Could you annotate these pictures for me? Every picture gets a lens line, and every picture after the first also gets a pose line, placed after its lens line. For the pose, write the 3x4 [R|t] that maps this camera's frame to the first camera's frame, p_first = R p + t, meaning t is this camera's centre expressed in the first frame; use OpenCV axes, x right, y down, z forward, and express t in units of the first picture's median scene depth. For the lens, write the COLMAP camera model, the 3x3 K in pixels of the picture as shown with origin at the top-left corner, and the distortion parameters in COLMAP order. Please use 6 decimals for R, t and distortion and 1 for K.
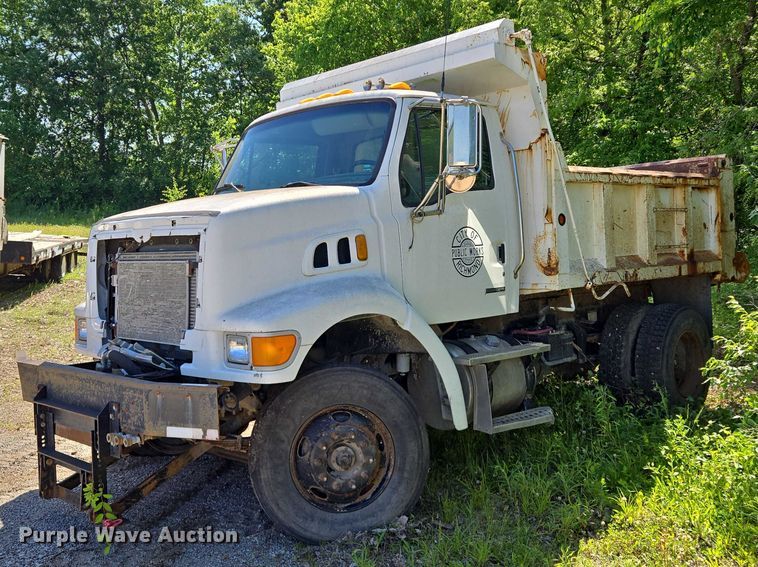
lens RADIAL K [[815.1, 0, 353.2], [0, 815.1, 257.7], [0, 0, 1]] dist [0.055473, 0.000000]
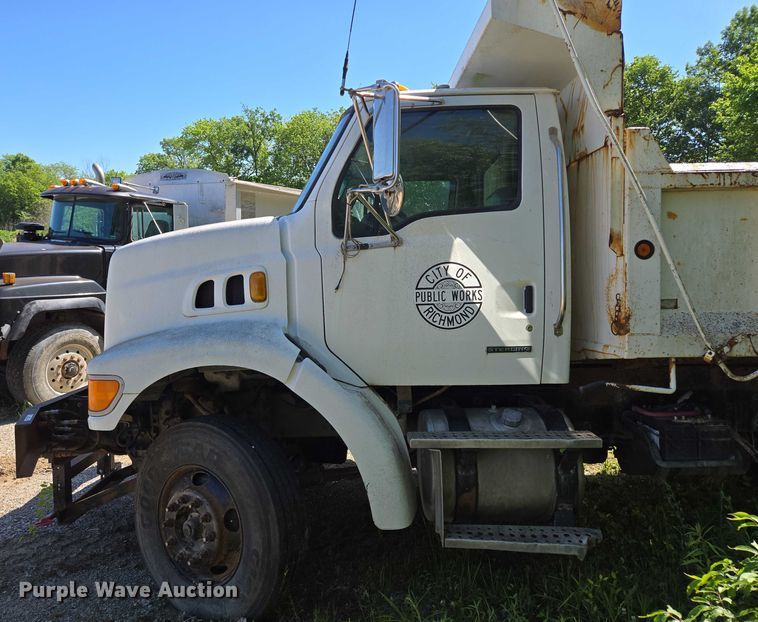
lens RADIAL K [[559.7, 0, 338.9], [0, 559.7, 310.1], [0, 0, 1]] dist [0.049223, -0.023064]
pose [[0.730729, 0.049132, -0.680897, 0.406202], [-0.023980, 0.998639, 0.046324, -0.014916], [0.682246, -0.017522, 0.730912, 0.538720]]
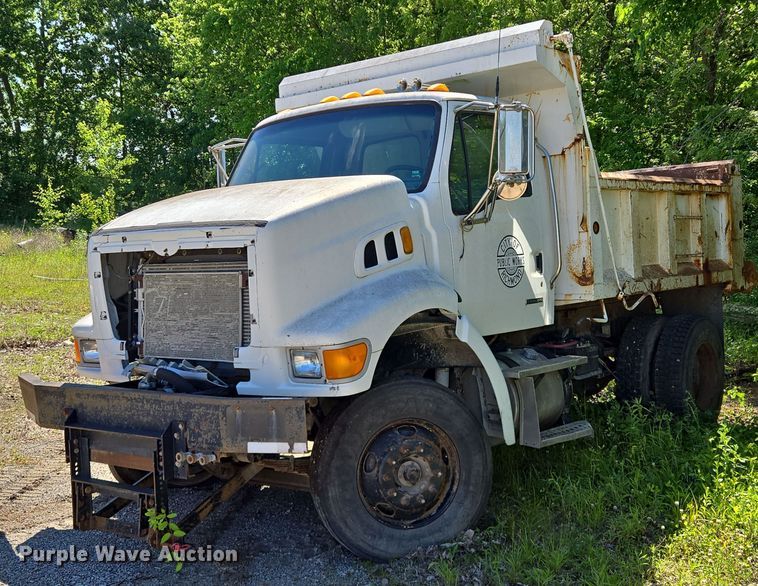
lens RADIAL K [[982.3, 0, 386.2], [0, 982.3, 277.6], [0, 0, 1]] dist [0.049222, 0.000000]
pose [[0.989822, -0.007613, 0.142108, -0.165922], [0.006892, 0.999961, 0.005565, 0.004470], [-0.142145, -0.004529, 0.989835, -0.126037]]
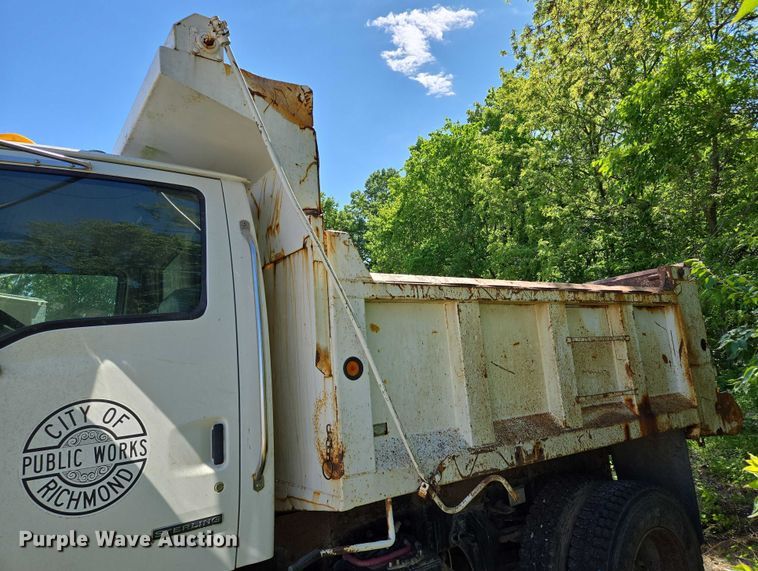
lens RADIAL K [[538.4, 0, 402.2], [0, 538.4, 270.9], [0, 0, 1]] dist [0.071776, -0.053779]
pose [[0.992628, -0.061556, -0.104407, 0.347215], [0.040131, 0.979759, -0.196115, -0.040430], [0.114365, 0.190479, 0.975007, 0.675164]]
